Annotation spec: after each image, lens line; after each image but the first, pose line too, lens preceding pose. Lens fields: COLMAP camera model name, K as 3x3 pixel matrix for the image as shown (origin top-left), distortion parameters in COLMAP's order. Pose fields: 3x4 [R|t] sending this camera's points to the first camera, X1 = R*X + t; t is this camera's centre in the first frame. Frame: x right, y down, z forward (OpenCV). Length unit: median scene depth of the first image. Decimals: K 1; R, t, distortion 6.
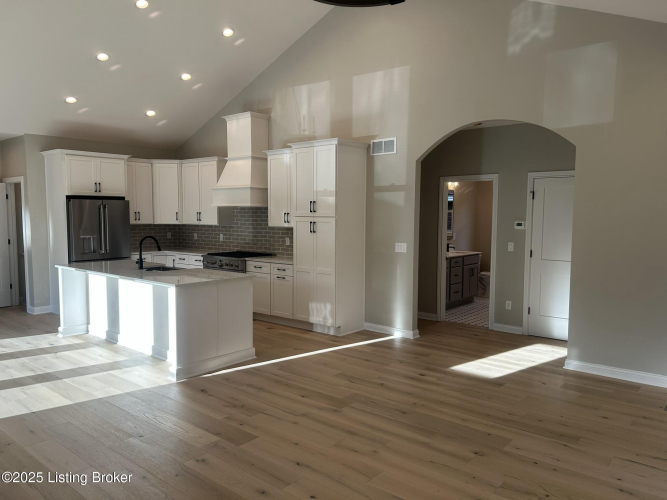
lens RADIAL K [[497.9, 0, 329.3], [0, 497.9, 255.5], [0, 0, 1]] dist [0.068935, -0.069294]
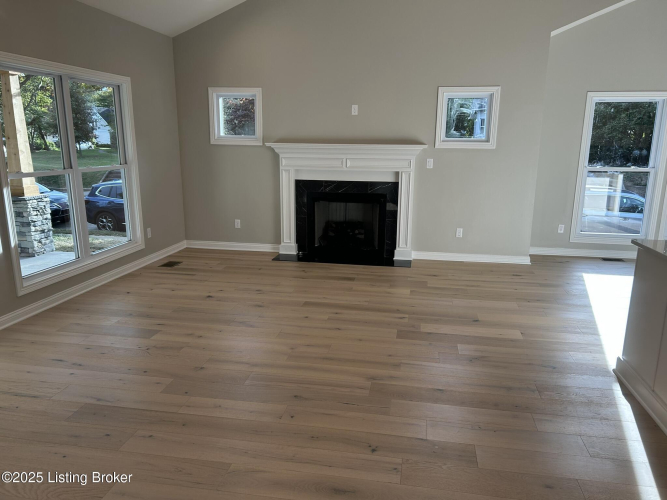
lens RADIAL K [[497.9, 0, 332.0], [0, 497.9, 251.0], [0, 0, 1]] dist [0.068935, -0.069294]
pose [[-0.863590, 0.095575, -0.495053, 0.297622], [-0.055130, 0.958082, 0.281139, -0.072709], [0.501171, 0.270081, -0.822122, 1.040478]]
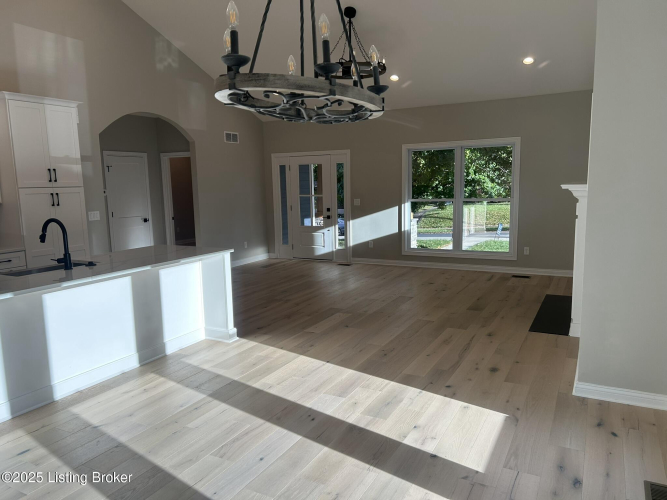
lens RADIAL K [[497.9, 0, 327.7], [0, 497.9, 253.1], [0, 0, 1]] dist [0.068935, -0.069294]
pose [[-0.207494, -0.137855, 0.968474, -1.044152], [0.103000, 0.981439, 0.161768, -0.062359], [-0.972799, 0.133319, -0.189444, 0.767815]]
